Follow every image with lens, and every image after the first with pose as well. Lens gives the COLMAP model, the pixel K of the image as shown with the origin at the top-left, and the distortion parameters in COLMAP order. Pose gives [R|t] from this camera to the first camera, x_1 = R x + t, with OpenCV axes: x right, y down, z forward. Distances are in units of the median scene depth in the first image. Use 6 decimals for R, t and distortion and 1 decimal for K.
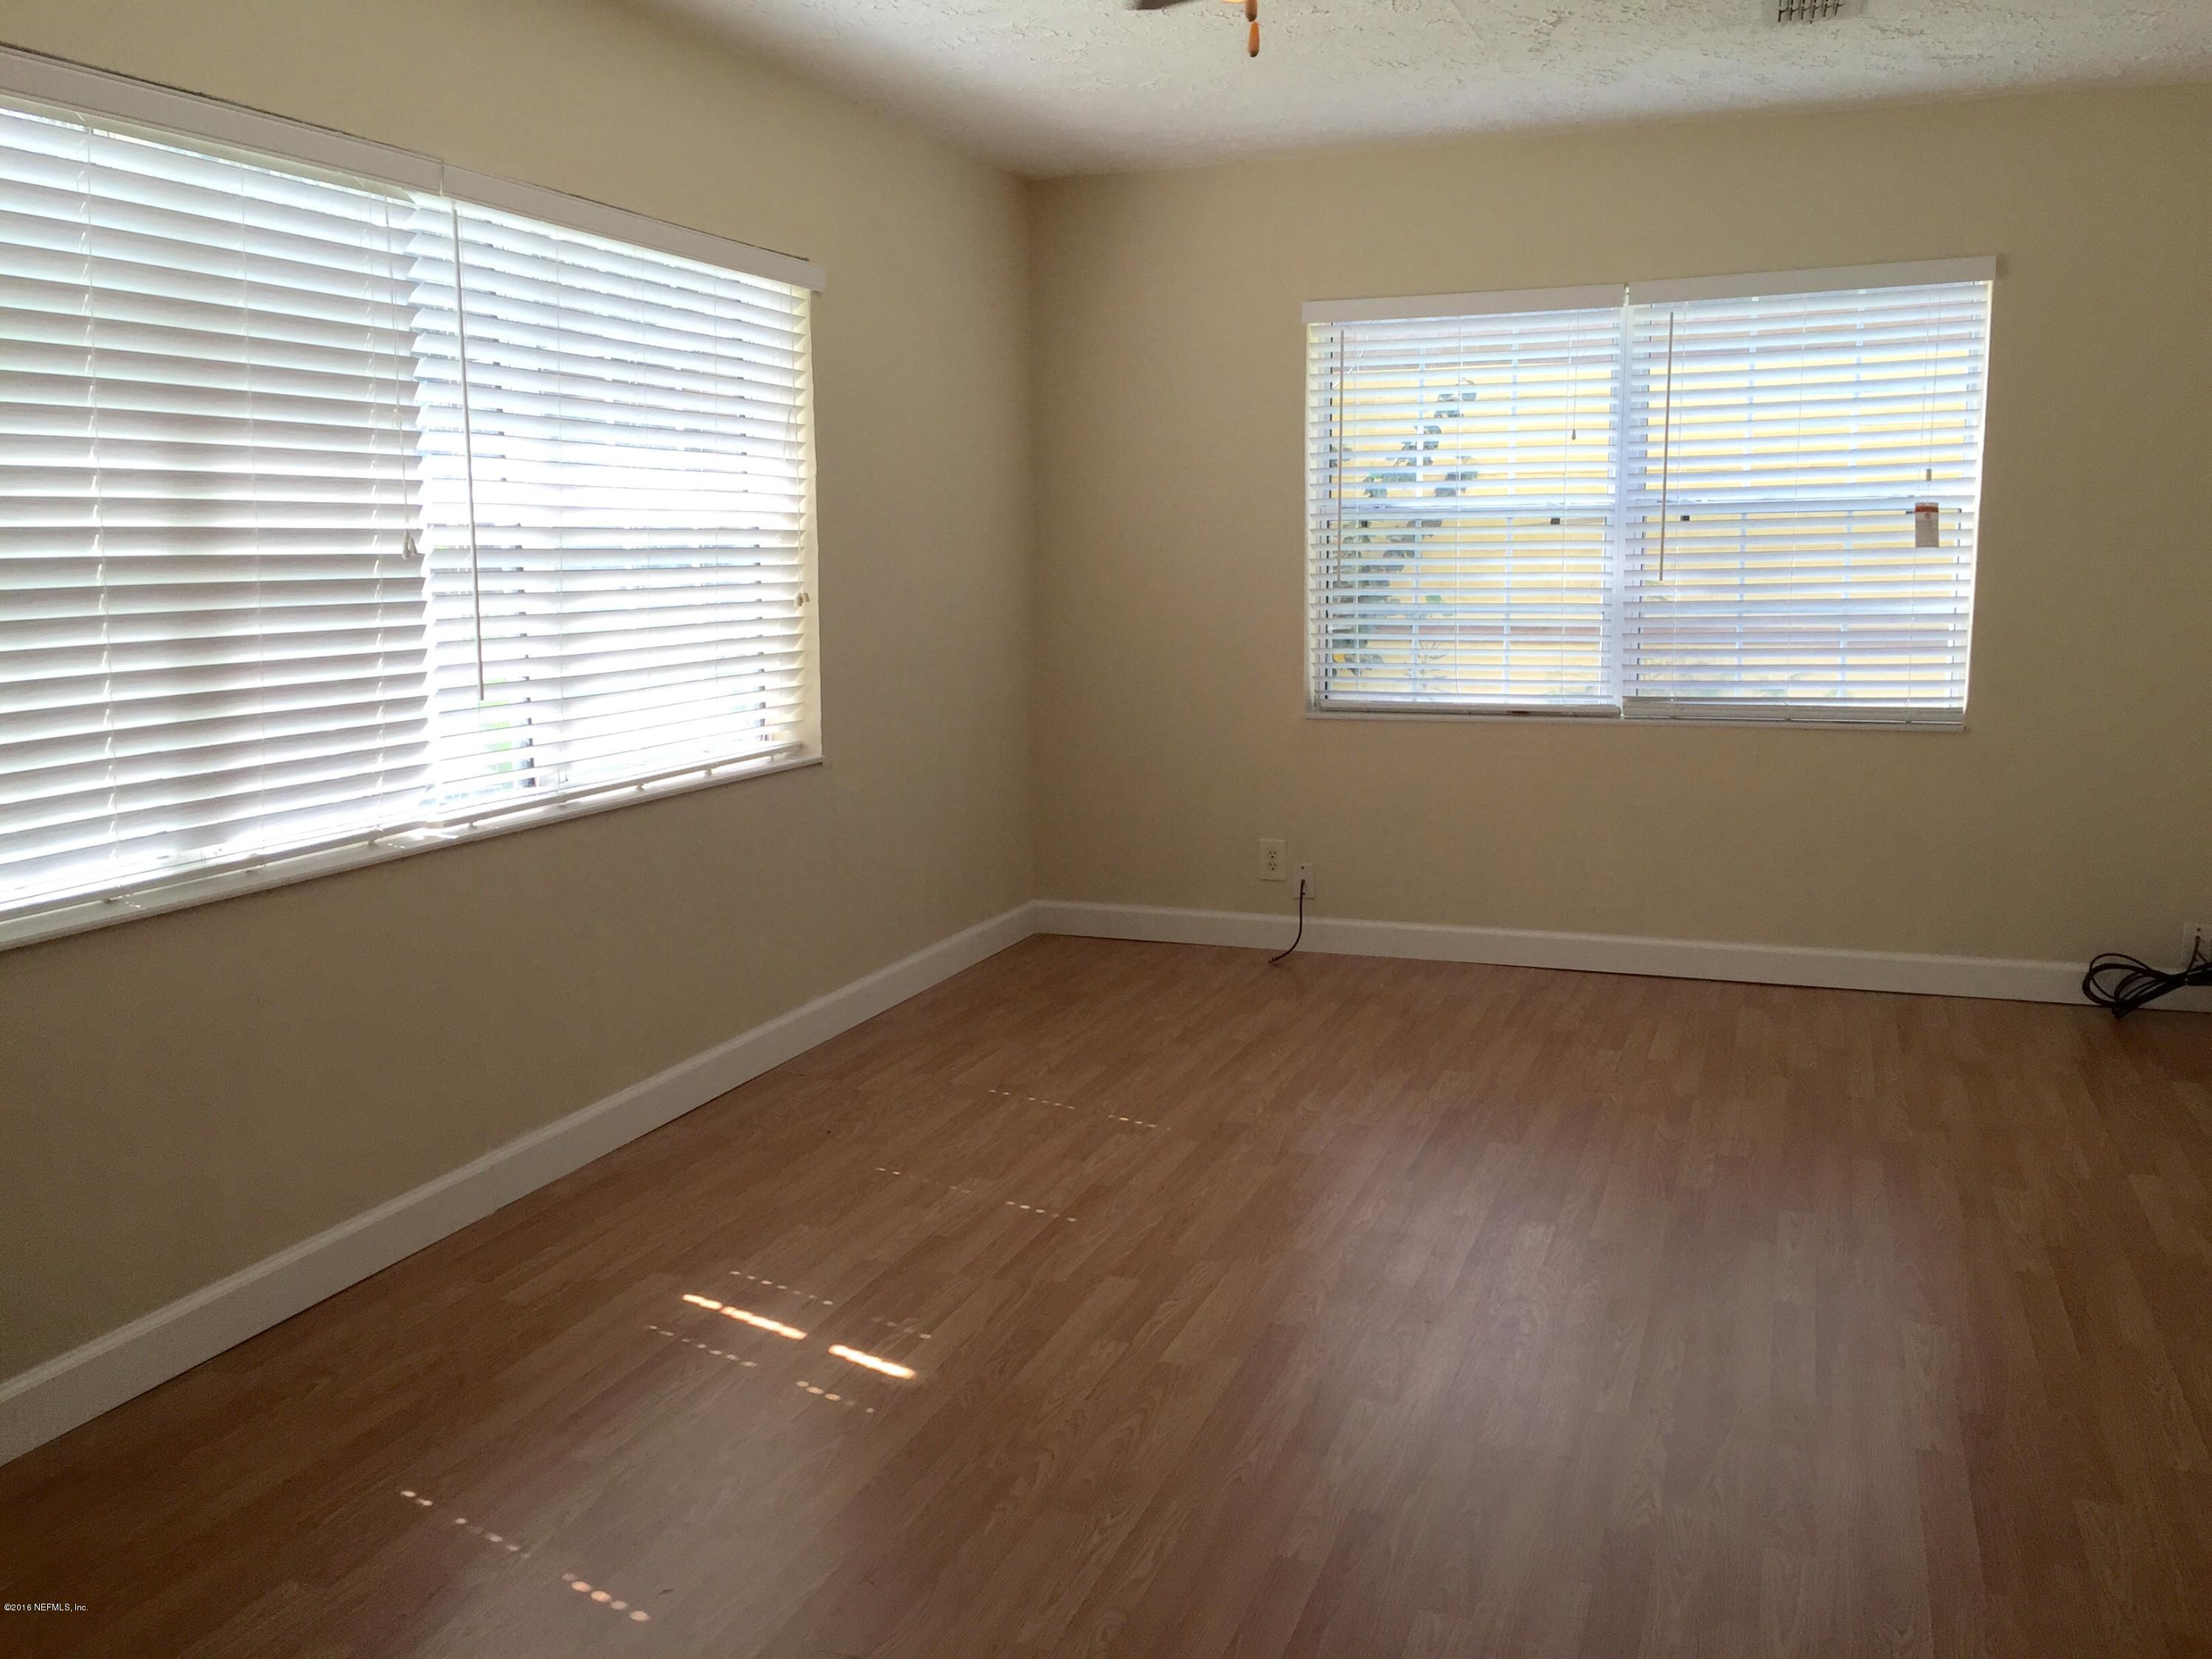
lens RADIAL K [[1911.8, 0, 1111.8], [0, 1911.8, 819.5], [0, 0, 1]] dist [0.074406, -0.126447]
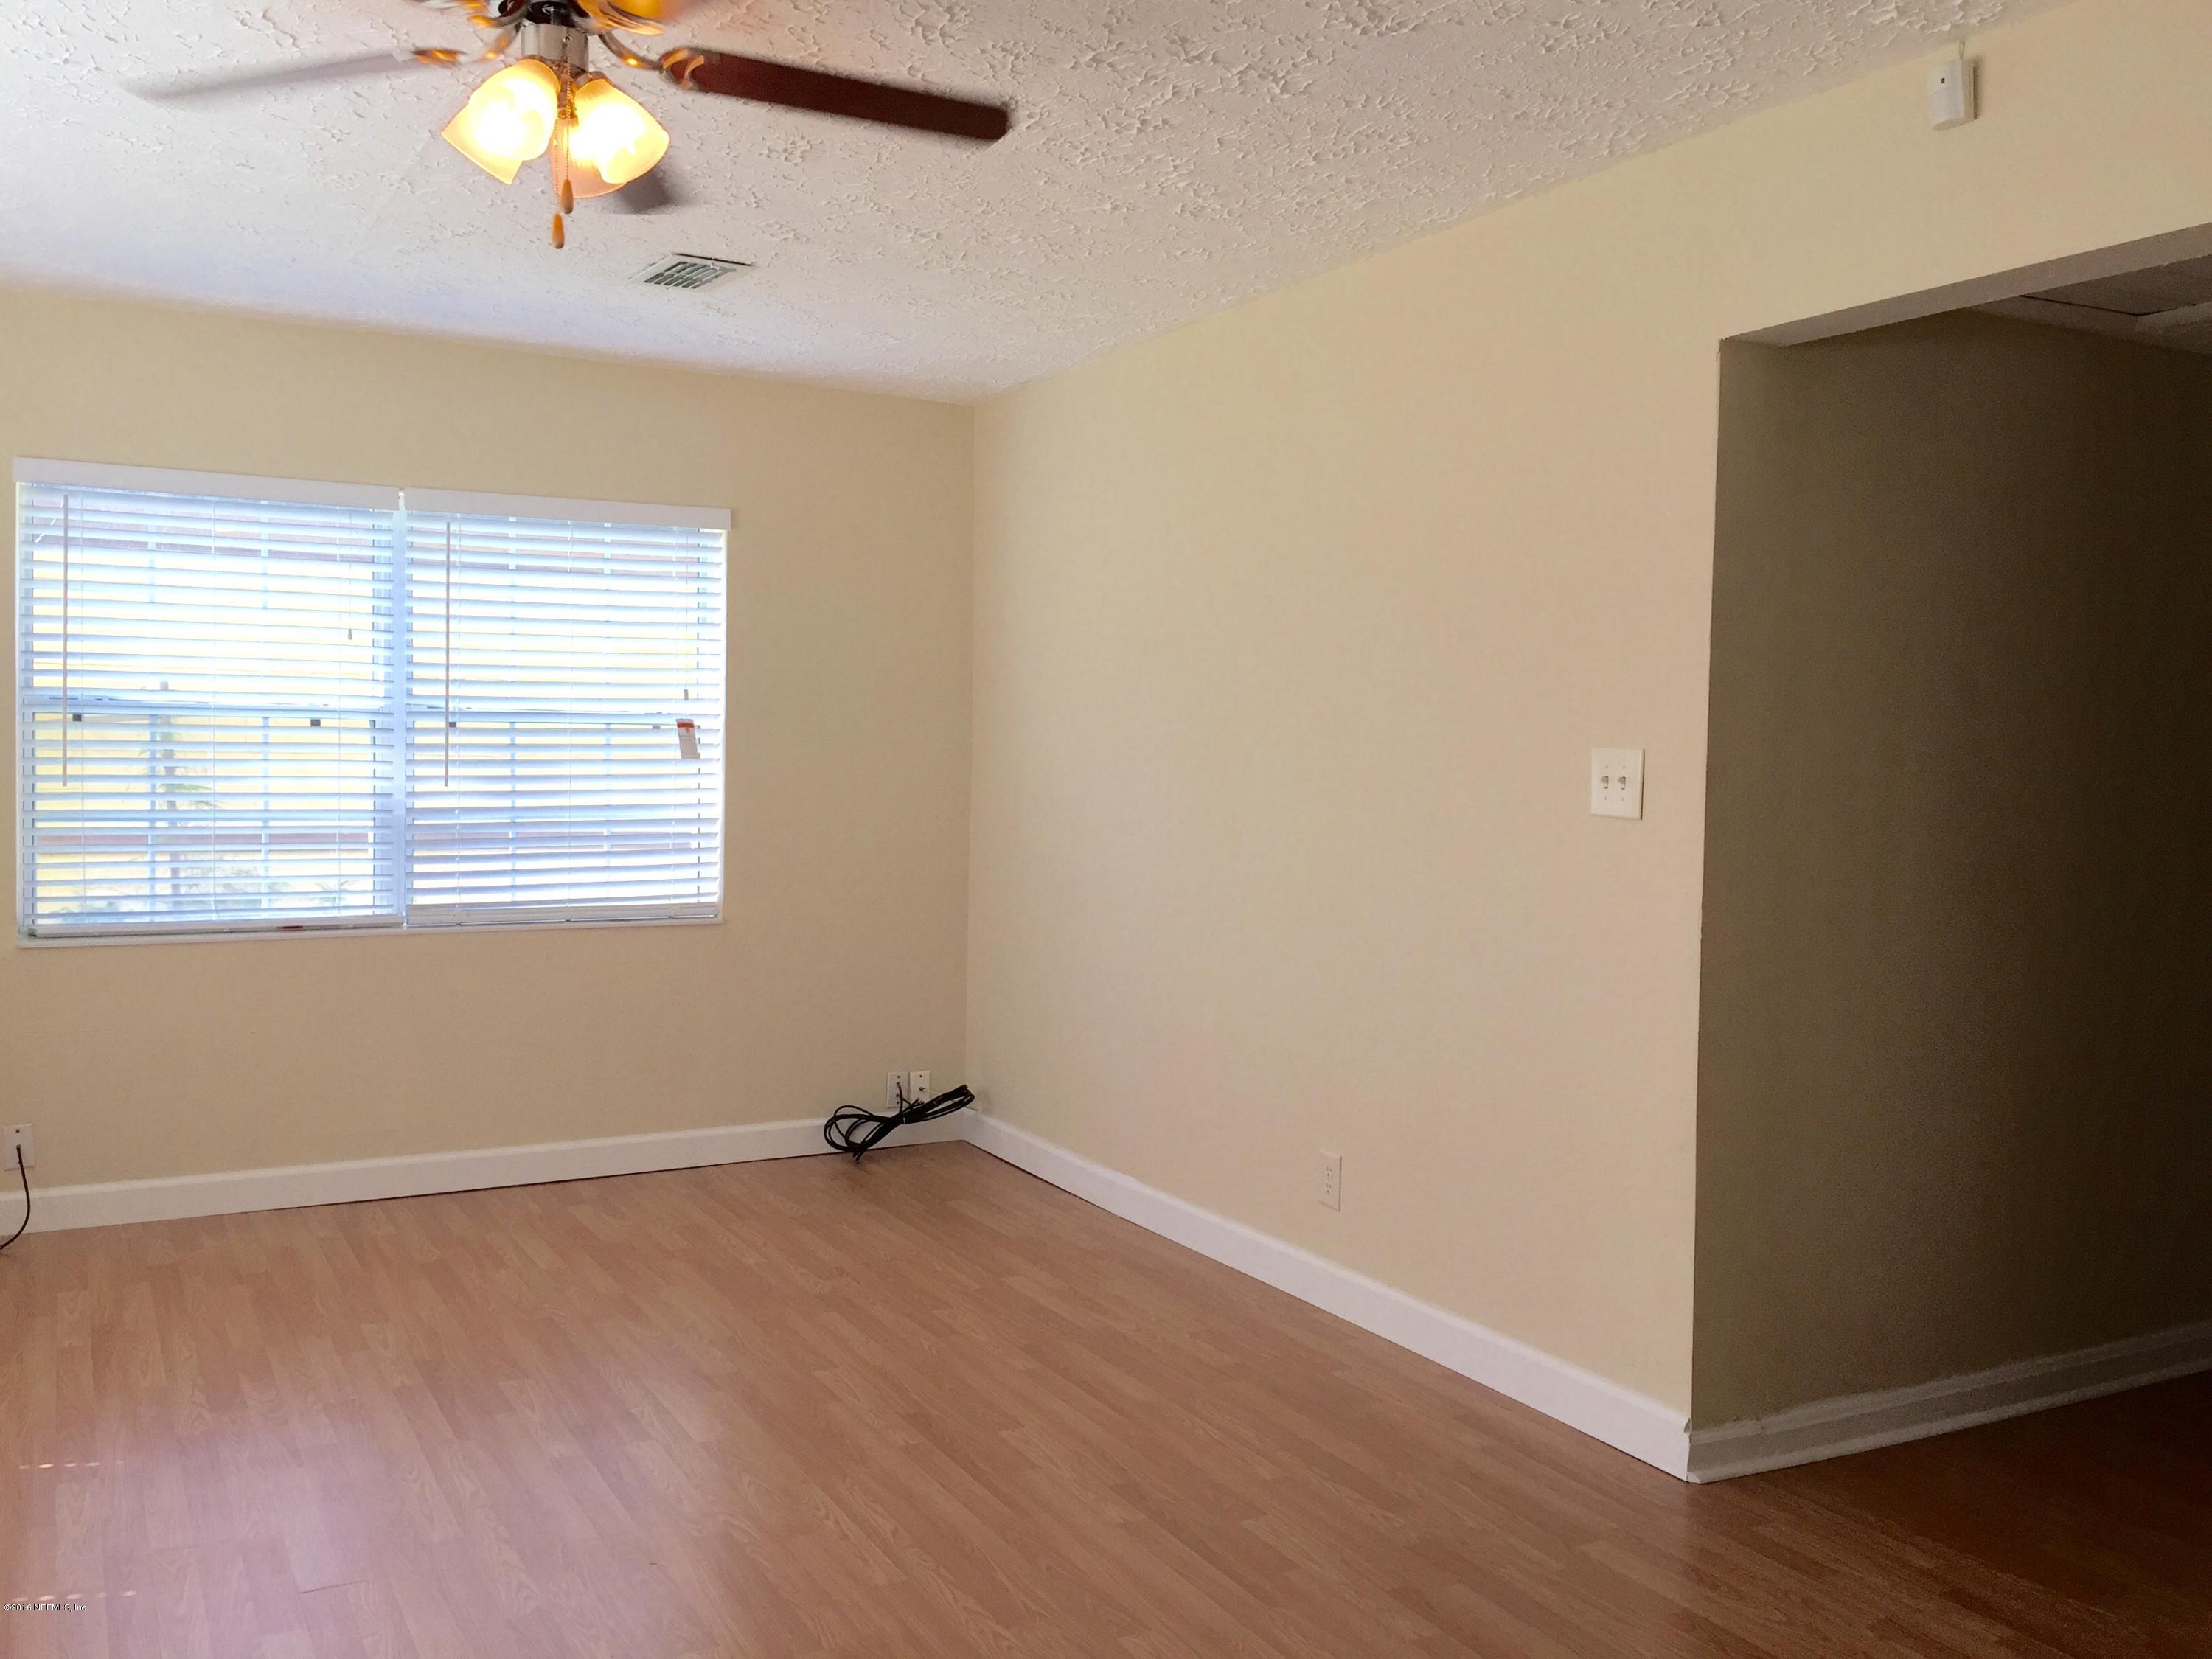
lens RADIAL K [[1911.8, 0, 1113.6], [0, 1911.8, 813.2], [0, 0, 1]] dist [0.074406, -0.126447]
pose [[0.638232, -0.005600, 0.769824, -0.264016], [0.089050, 0.993798, -0.066598, -0.014438], [-0.764677, 0.111058, 0.634772, 0.113662]]
